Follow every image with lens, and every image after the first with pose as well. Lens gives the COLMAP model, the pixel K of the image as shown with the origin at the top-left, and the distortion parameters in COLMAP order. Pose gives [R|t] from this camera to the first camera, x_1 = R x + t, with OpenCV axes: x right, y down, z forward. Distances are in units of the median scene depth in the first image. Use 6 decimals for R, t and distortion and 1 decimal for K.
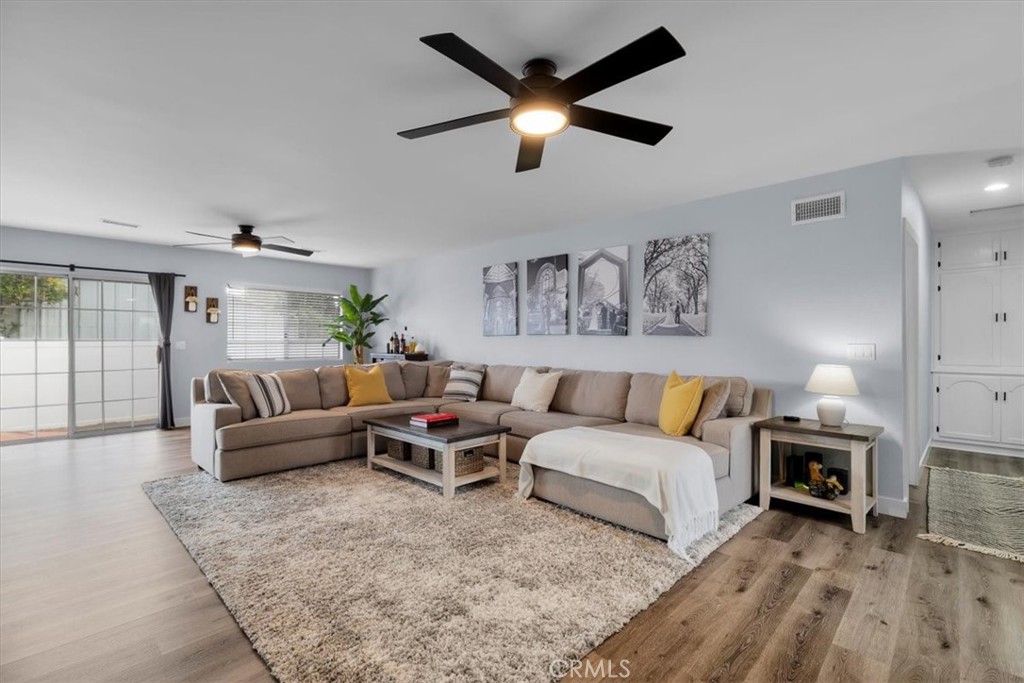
lens RADIAL K [[461.3, 0, 512.0], [0, 461.3, 341.5], [0, 0, 1]] dist [0.003629, 0.000249]
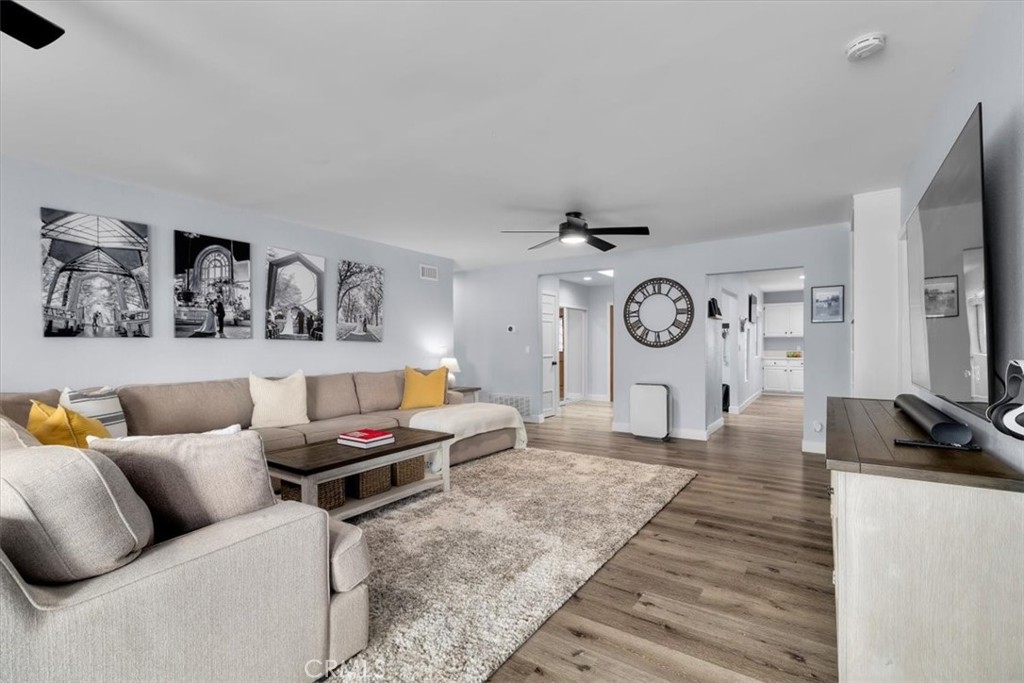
lens RADIAL K [[461.3, 0, 512.0], [0, 461.3, 341.5], [0, 0, 1]] dist [0.003629, 0.000249]
pose [[-0.170982, 0.009314, 0.985230, -0.867454], [0.005106, 0.999950, -0.008567, 0.000442], [-0.985261, 0.003565, -0.171021, 0.726686]]
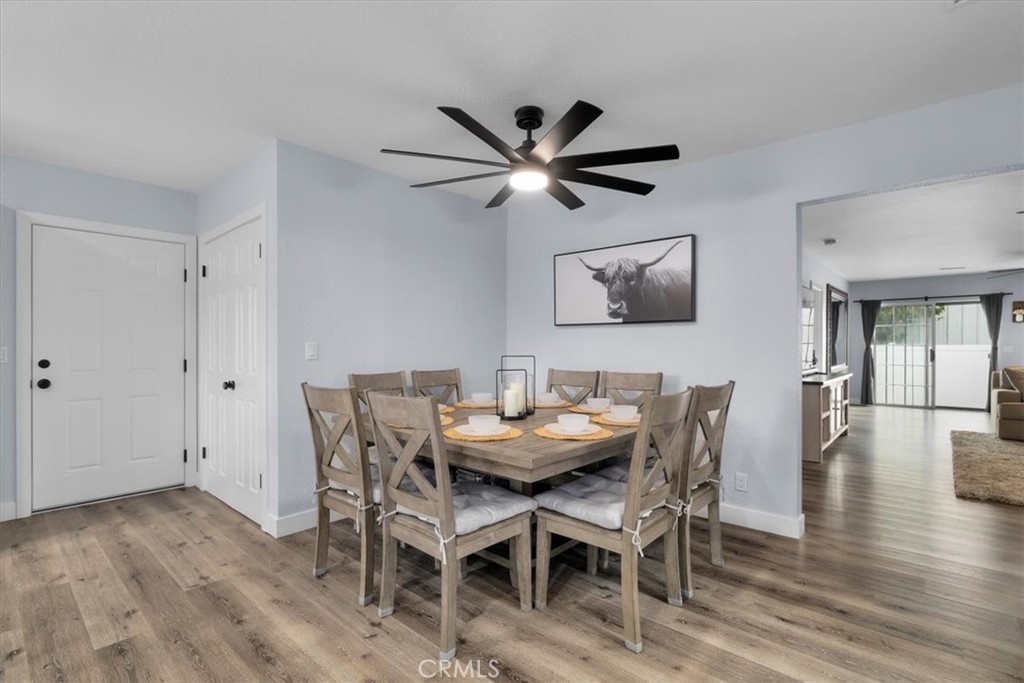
lens RADIAL K [[472.2, 0, 501.3], [0, 472.2, 345.9], [0, 0, 1]] dist [-0.015808, 0.000652]
pose [[0.021697, 0.002071, -0.999762, 0.675907], [-0.003752, 0.999991, 0.001990, 0.001533], [0.999758, 0.003708, 0.021705, -0.532323]]
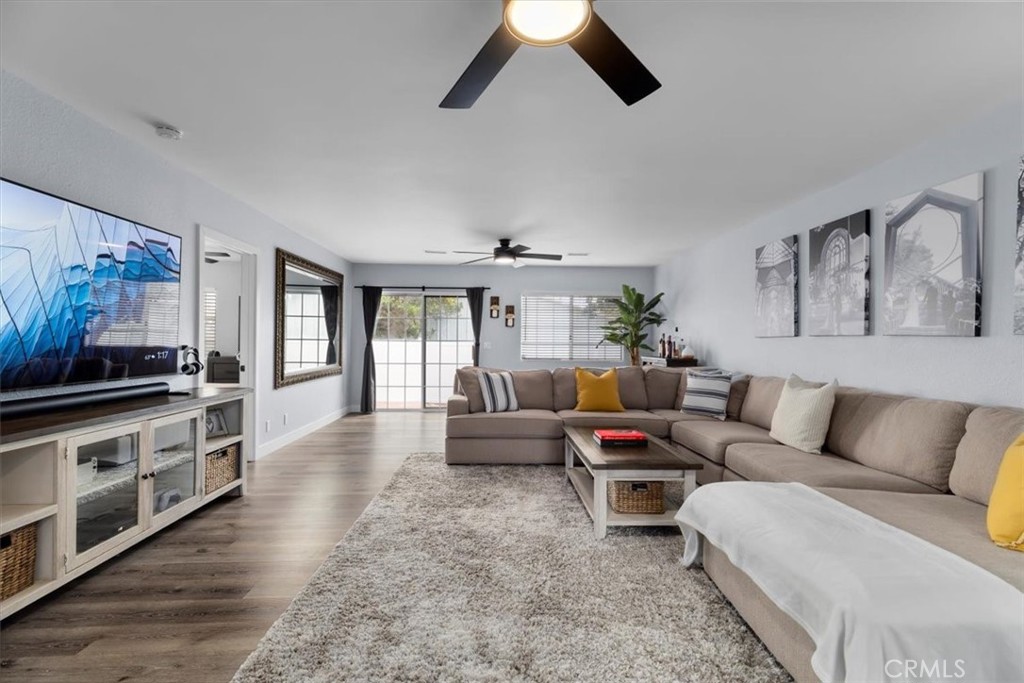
lens RADIAL K [[457.6, 0, 513.1], [0, 457.6, 339.1], [0, 0, 1]] dist [0.002007, 0.000313]
pose [[0.729386, 0.001644, -0.684100, 0.212117], [-0.009194, 0.999930, -0.007399, -0.000358], [0.684041, 0.011686, 0.729350, 0.217014]]
